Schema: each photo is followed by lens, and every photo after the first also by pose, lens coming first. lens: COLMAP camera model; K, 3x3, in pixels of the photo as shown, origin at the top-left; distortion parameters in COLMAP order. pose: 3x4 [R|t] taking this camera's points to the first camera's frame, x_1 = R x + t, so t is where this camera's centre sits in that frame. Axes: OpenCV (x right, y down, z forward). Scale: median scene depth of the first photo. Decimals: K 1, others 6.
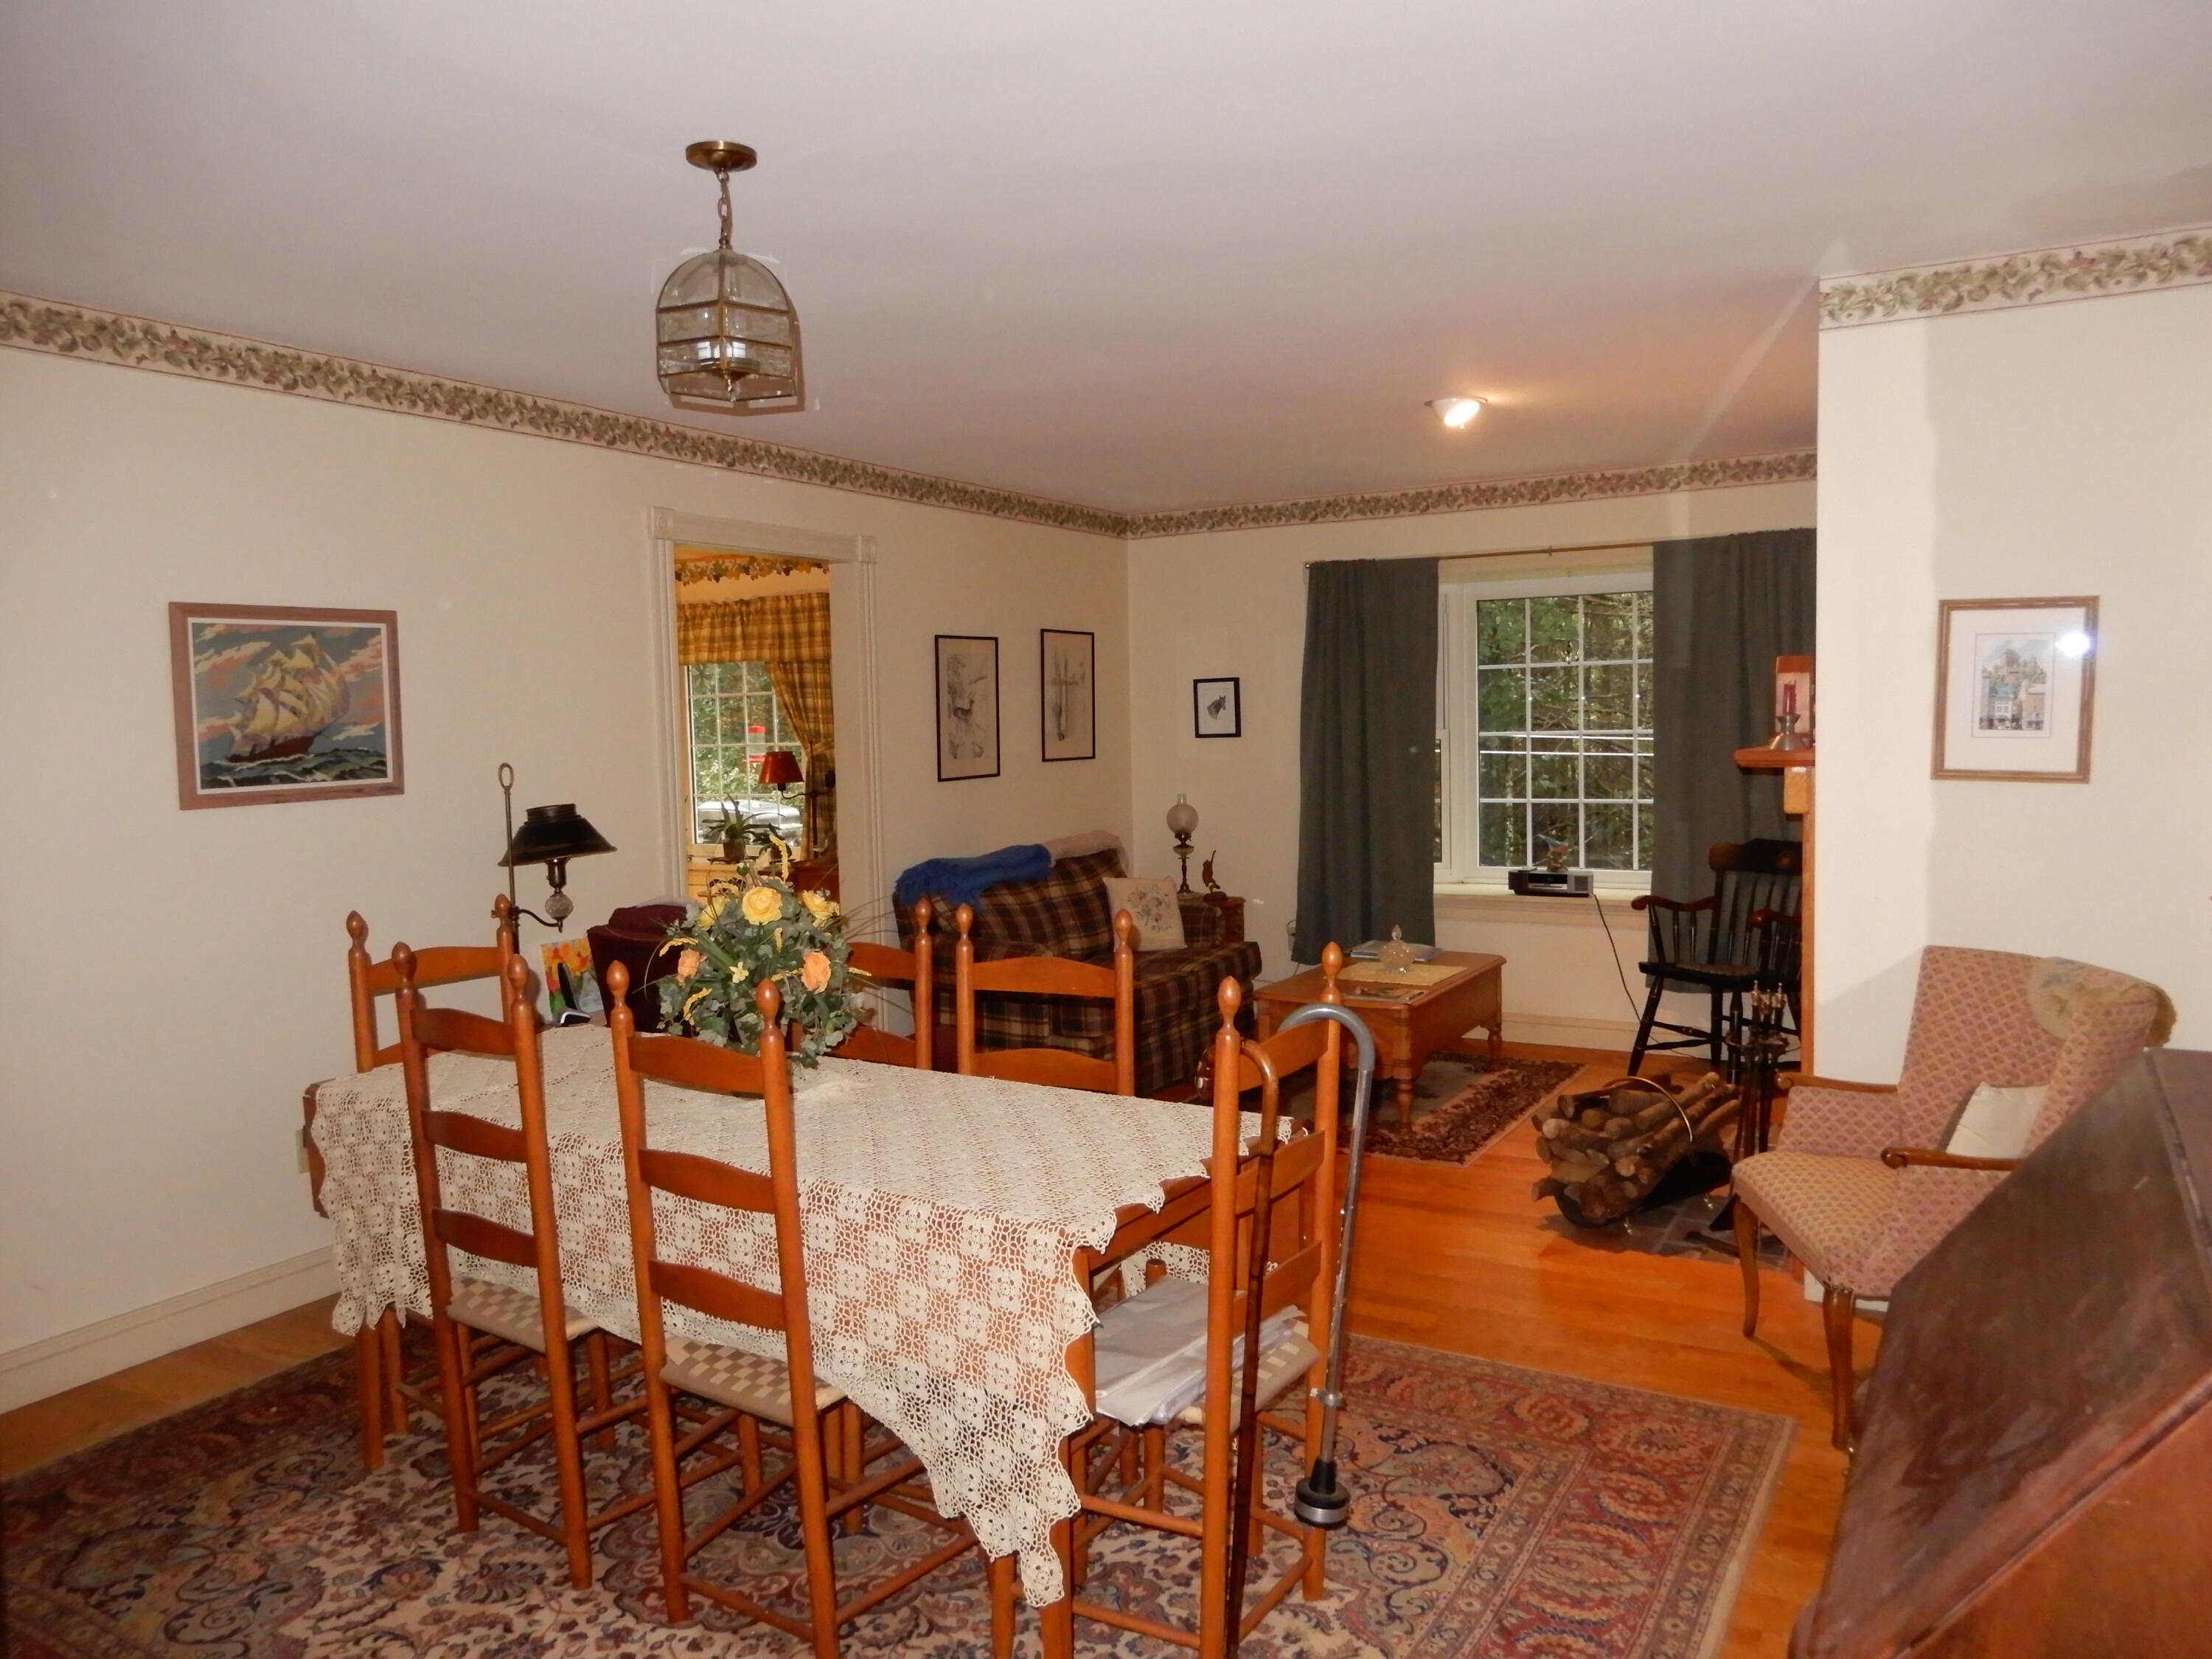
lens RADIAL K [[1567.0, 0, 1098.1], [0, 1567.0, 841.0], [0, 0, 1]] dist [0.009341, -0.012612]
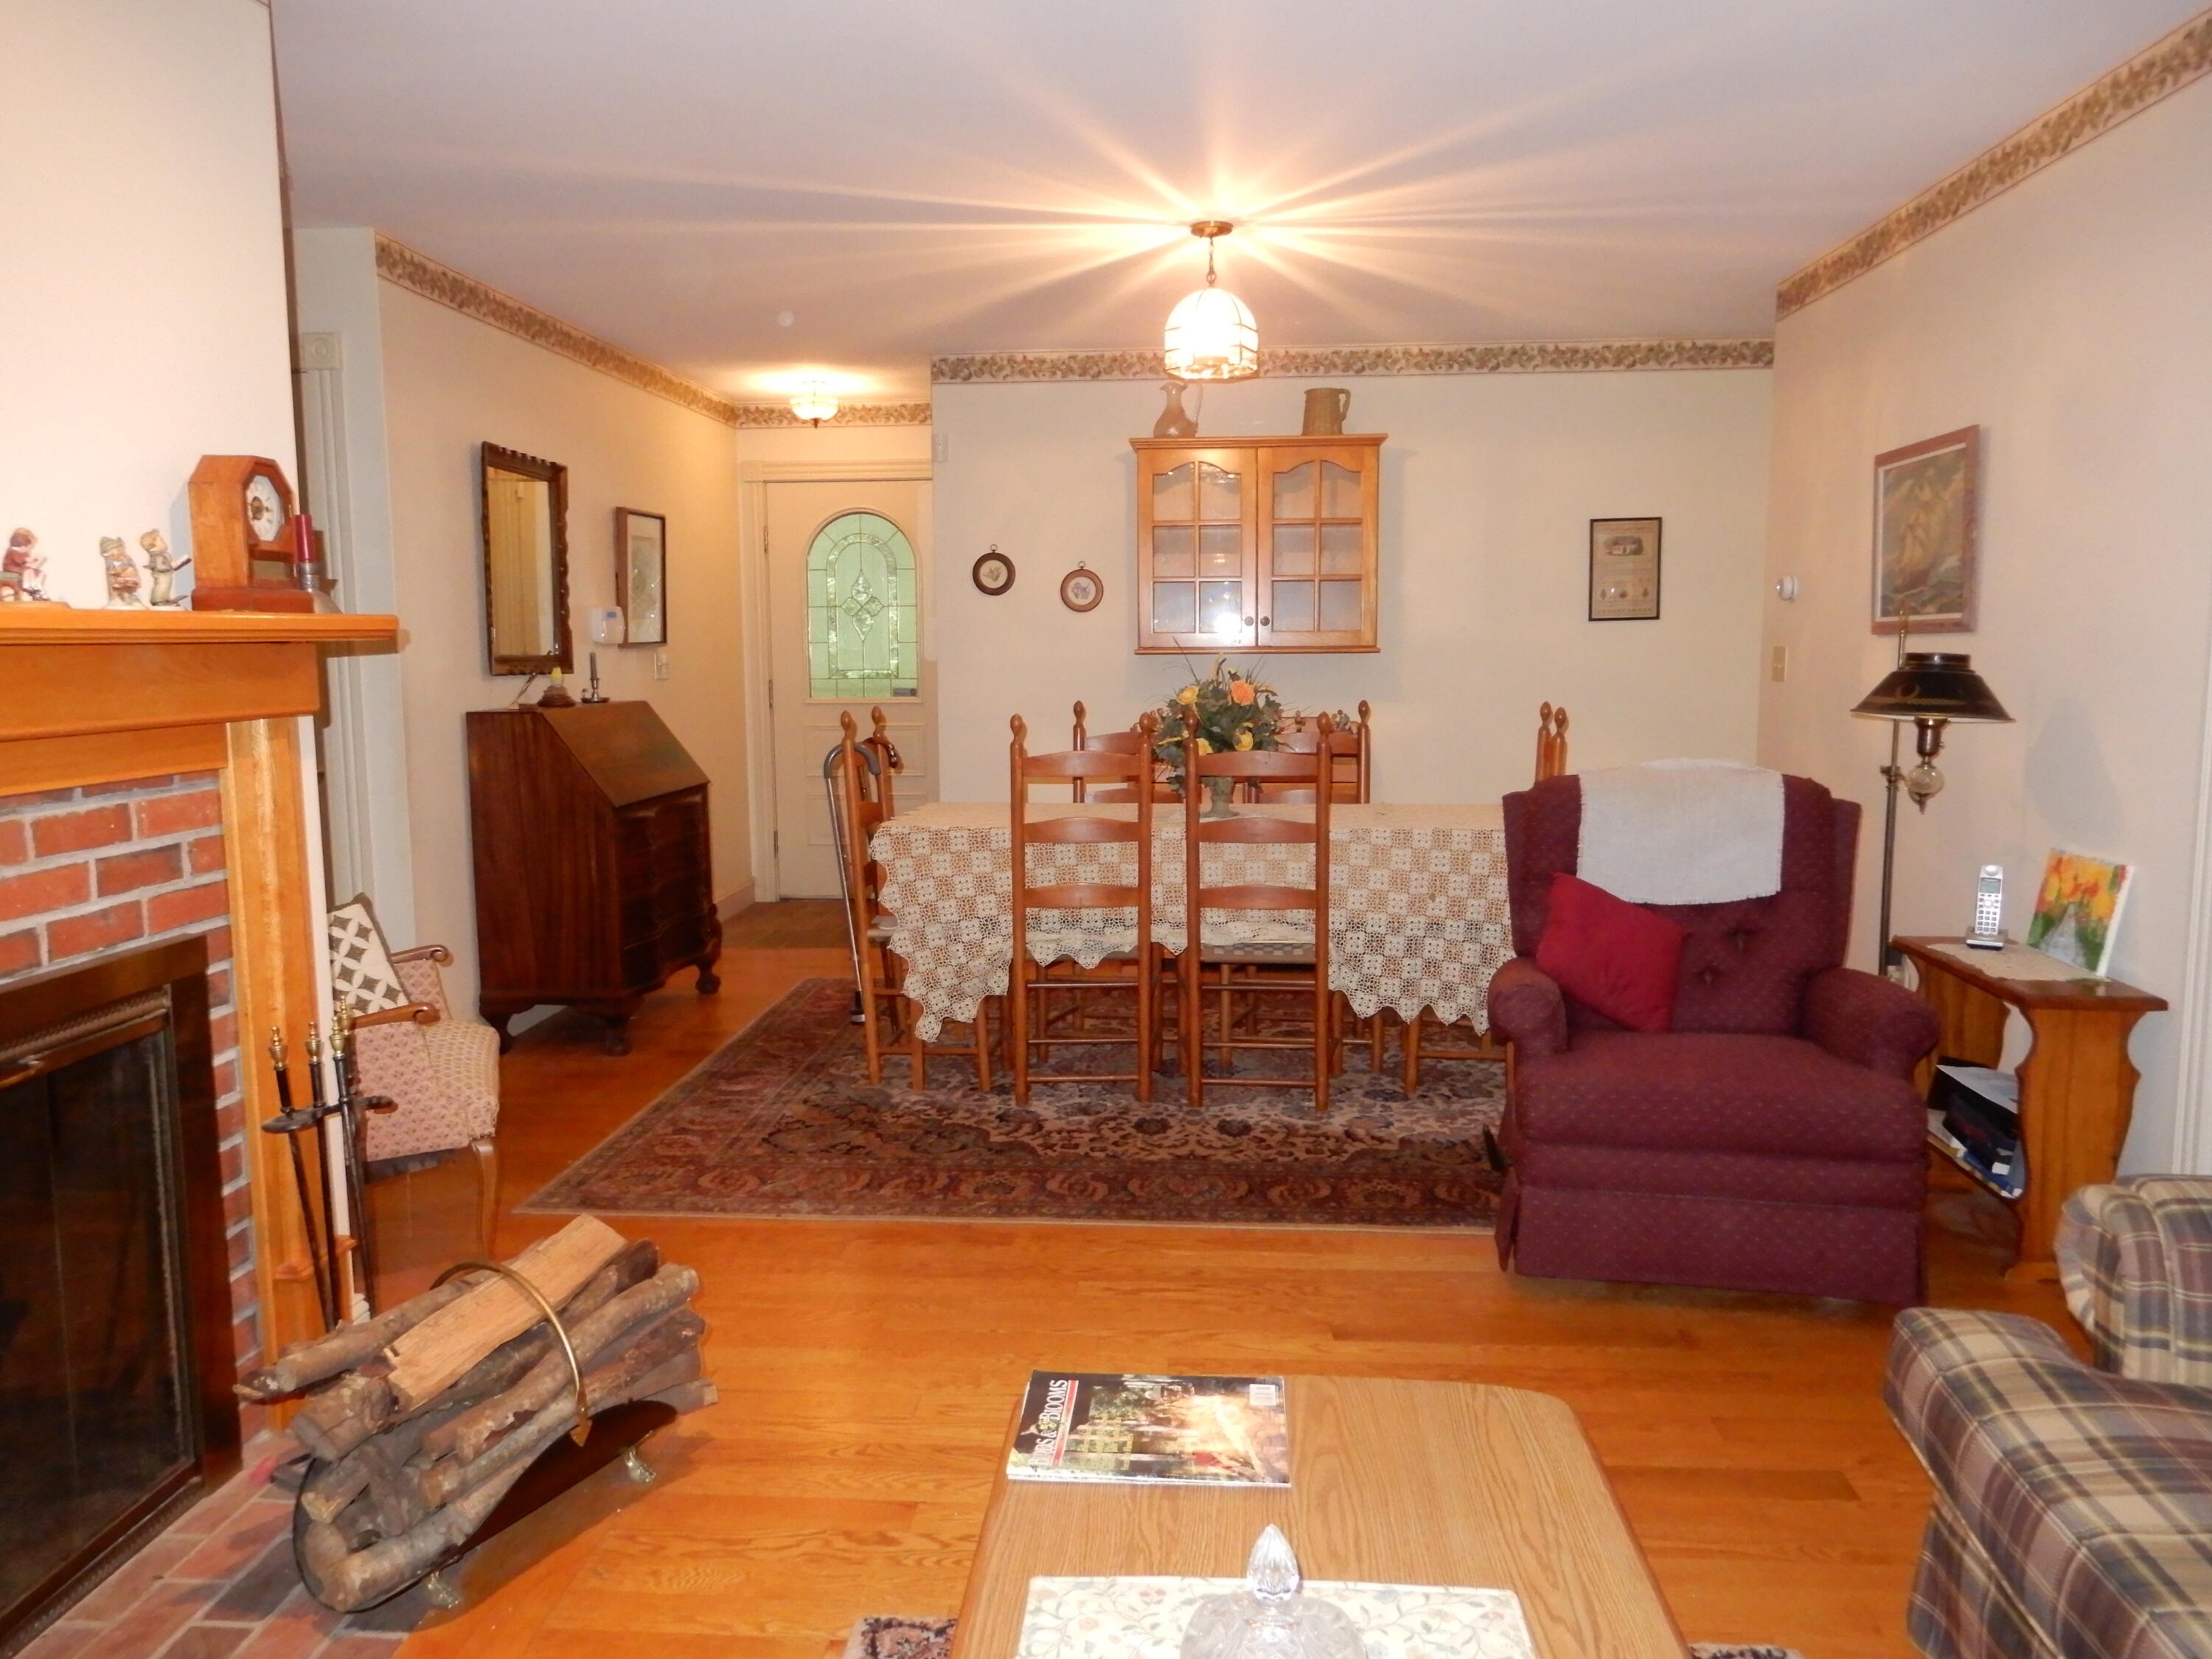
lens RADIAL K [[1567.0, 0, 1117.1], [0, 1567.0, 813.6], [0, 0, 1]] dist [0.009341, -0.012612]
pose [[-0.888238, 0.078004, -0.452713, 0.423565], [-0.011452, 0.981412, 0.191570, -0.098450], [0.459241, 0.175344, -0.870834, 1.654246]]
